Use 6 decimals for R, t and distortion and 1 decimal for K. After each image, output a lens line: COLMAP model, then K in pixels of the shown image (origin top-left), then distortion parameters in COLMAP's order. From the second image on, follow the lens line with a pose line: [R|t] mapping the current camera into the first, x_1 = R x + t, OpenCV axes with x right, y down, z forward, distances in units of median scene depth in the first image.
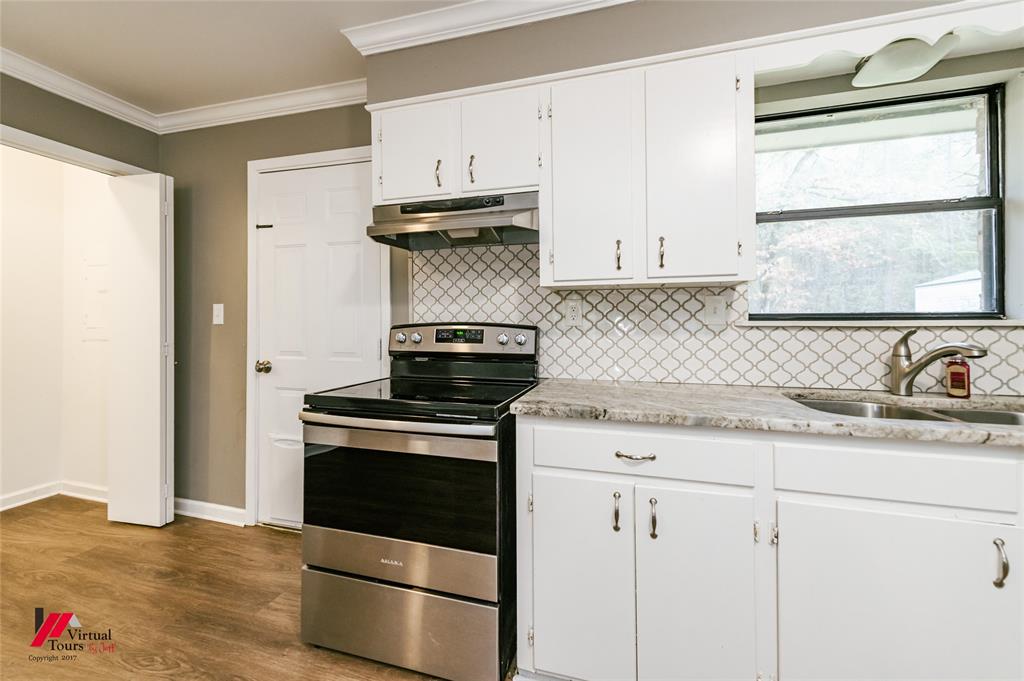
lens RADIAL K [[417.2, 0, 501.1], [0, 417.2, 322.4], [0, 0, 1]] dist [0.002240, -0.002781]
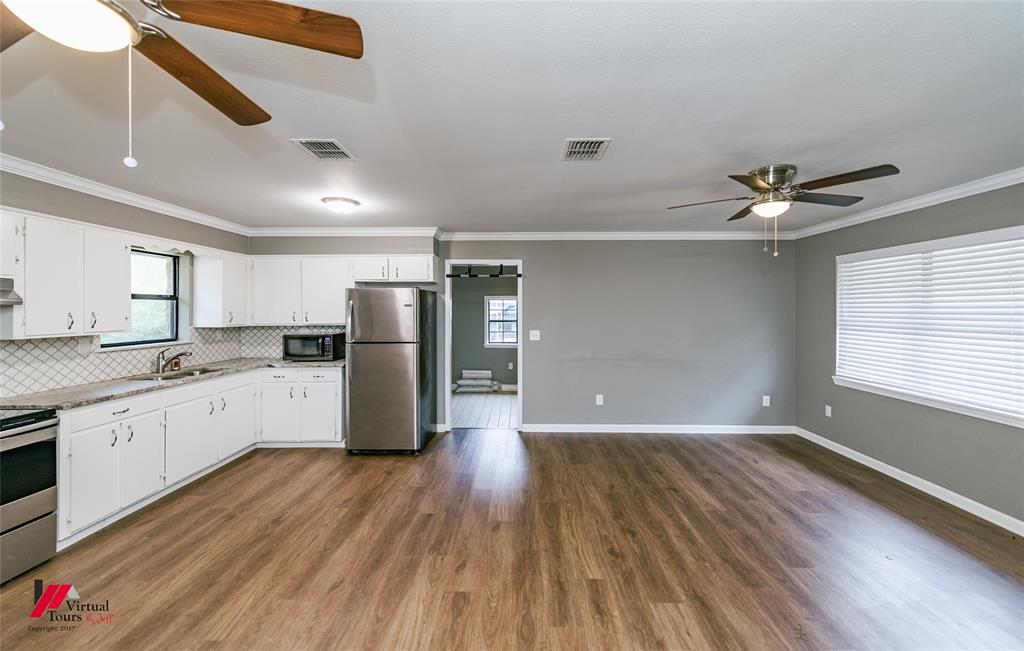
lens RADIAL K [[398.2, 0, 521.5], [0, 398.2, 305.9], [0, 0, 1]] dist [0.010035, -0.000595]
pose [[-0.284595, 0.014933, 0.958532, -1.903166], [0.008158, 0.999880, -0.013155, -0.175843], [-0.958613, 0.004076, -0.284683, -0.415415]]
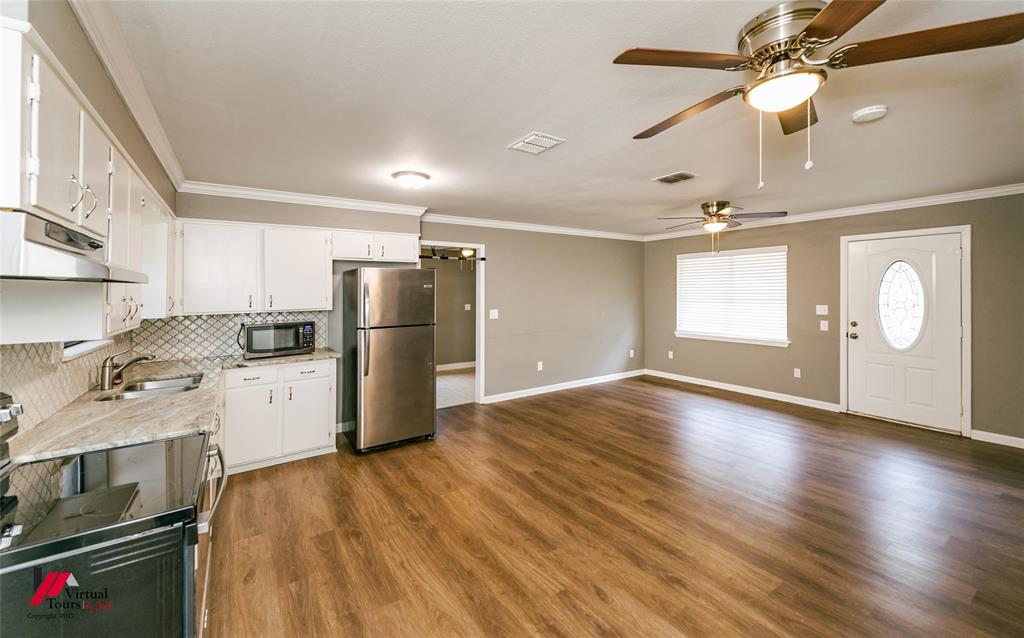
lens RADIAL K [[396.3, 0, 512.9], [0, 396.3, 285.8], [0, 0, 1]] dist [0.011407, -0.000651]
pose [[-0.771474, 0.023490, 0.635827, -1.266254], [0.019018, 0.999723, -0.013857, -0.177876], [-0.635977, 0.001402, -0.771707, 1.075397]]
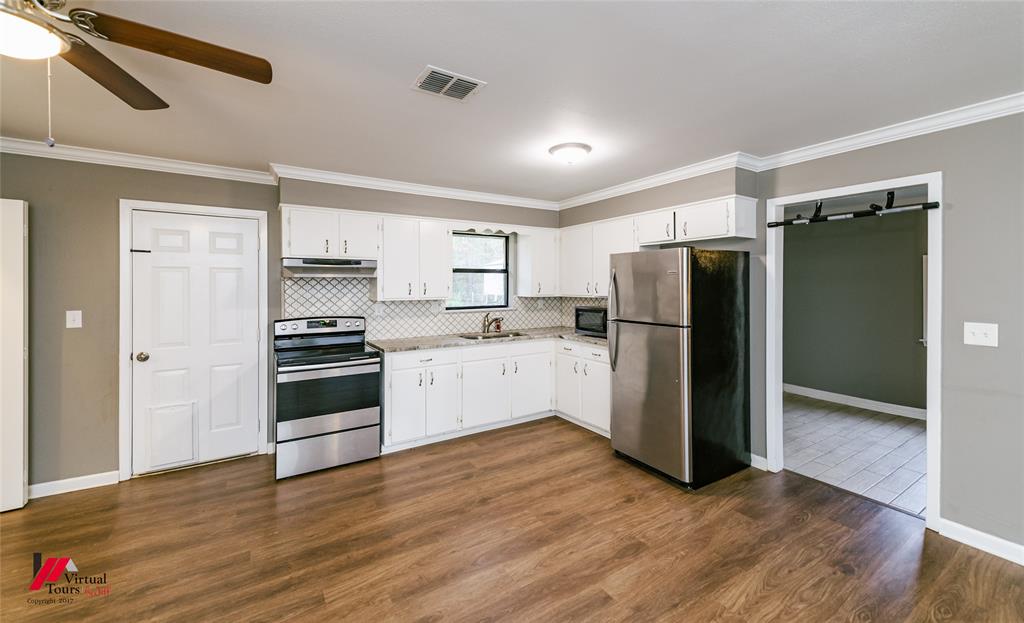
lens RADIAL K [[404.2, 0, 516.5], [0, 404.2, 290.3], [0, 0, 1]] dist [0.006486, -0.000336]
pose [[0.653093, -0.010195, 0.757209, -1.106284], [0.004919, 0.999945, 0.009220, -0.162008], [-0.757261, -0.002297, 0.653108, -1.077267]]
